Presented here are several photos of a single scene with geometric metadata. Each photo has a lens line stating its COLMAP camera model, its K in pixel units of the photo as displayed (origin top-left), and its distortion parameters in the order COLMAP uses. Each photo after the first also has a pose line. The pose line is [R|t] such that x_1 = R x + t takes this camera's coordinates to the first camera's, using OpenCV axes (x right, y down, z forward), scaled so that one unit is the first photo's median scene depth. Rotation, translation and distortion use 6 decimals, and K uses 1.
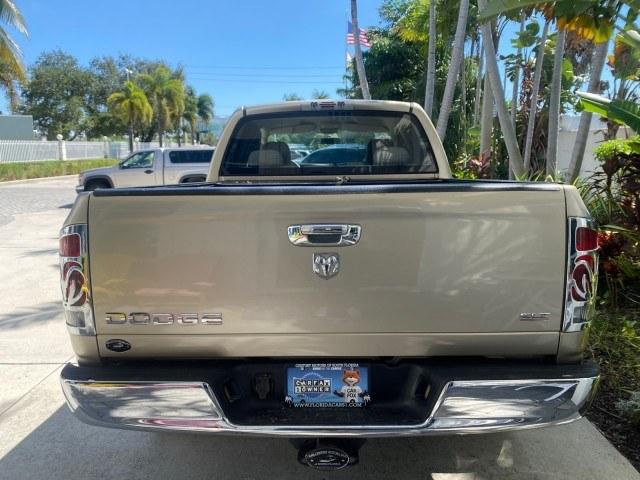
lens RADIAL K [[492.8, 0, 317.2], [0, 492.8, 242.1], [0, 0, 1]] dist [0.019617, -0.021392]
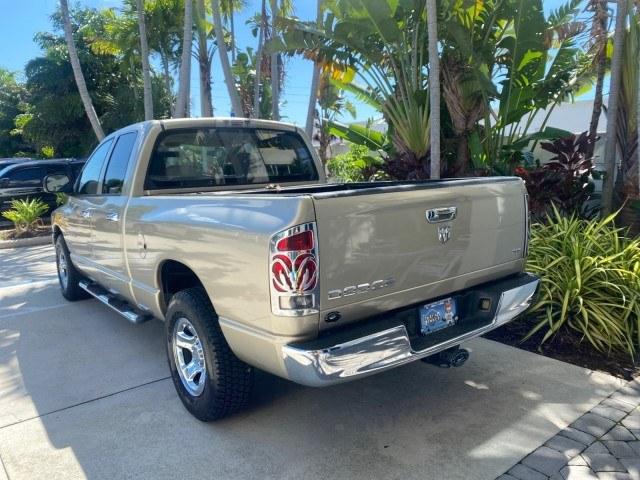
lens RADIAL K [[492.8, 0, 318.5], [0, 492.8, 239.8], [0, 0, 1]] dist [0.019617, -0.021392]
pose [[0.774024, -0.109870, 0.623550, -0.149469], [0.130315, 0.991388, 0.012921, -0.000637], [-0.619600, 0.071257, 0.781677, 0.004908]]
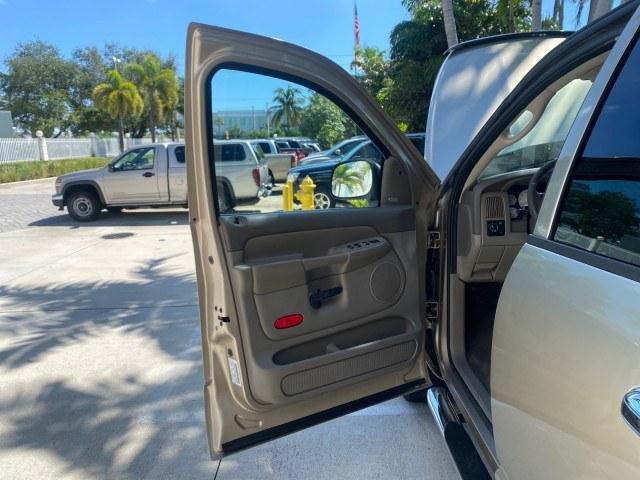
lens RADIAL K [[492.8, 0, 317.0], [0, 492.8, 243.7], [0, 0, 1]] dist [0.019617, -0.021392]
pose [[0.999642, -0.022916, 0.013823, -0.096932], [0.022701, 0.999622, 0.015536, -0.043004], [-0.014174, -0.015216, 0.999784, 0.241745]]
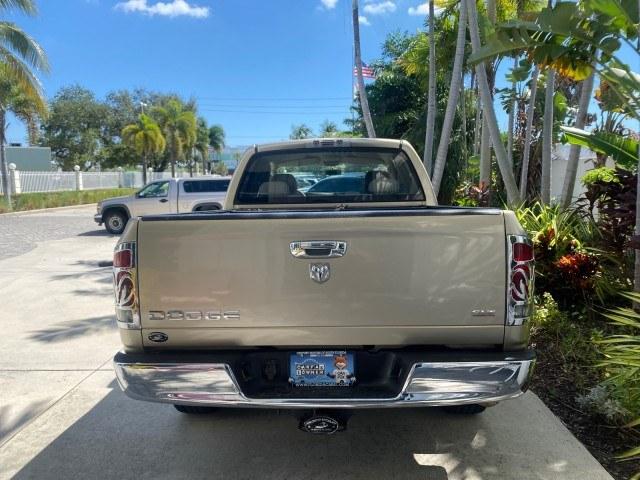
lens RADIAL K [[492.8, 0, 316.3], [0, 492.8, 243.9], [0, 0, 1]] dist [0.019617, -0.021392]
pose [[0.999781, -0.004558, -0.020418, 0.004287], [0.003496, 0.998654, -0.051751, 0.004515], [0.020627, 0.051668, 0.998451, -0.035573]]
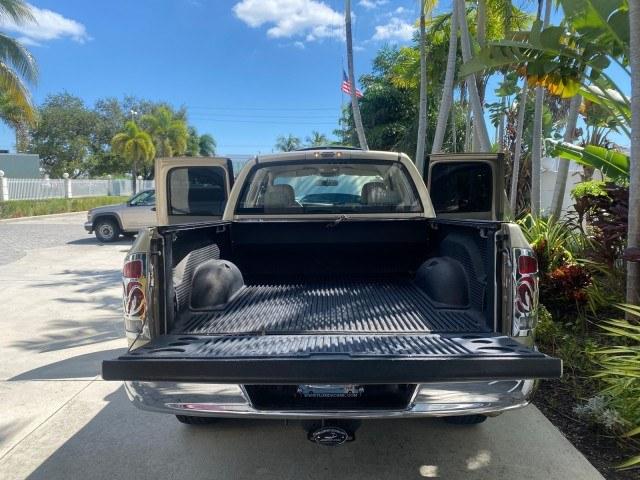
lens RADIAL K [[492.8, 0, 316.3], [0, 492.8, 241.0], [0, 0, 1]] dist [0.019617, -0.021392]
pose [[0.999996, 0.000926, 0.002720, -0.002498], [-0.000717, 0.997113, -0.075922, 0.003797], [-0.002782, 0.075920, 0.997110, -0.038306]]
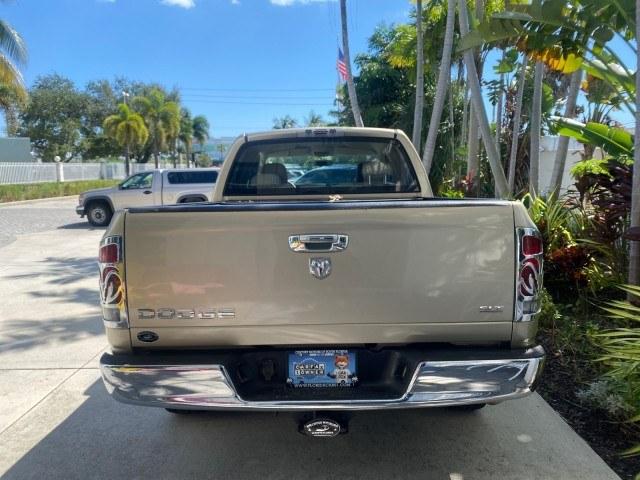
lens RADIAL K [[492.8, 0, 316.7], [0, 492.8, 243.4], [0, 0, 1]] dist [0.019617, -0.021392]
pose [[0.999919, -0.007194, 0.010544, -0.000344], [0.007572, 0.999313, -0.036276, 0.003640], [-0.010276, 0.036353, 0.999286, -0.027060]]
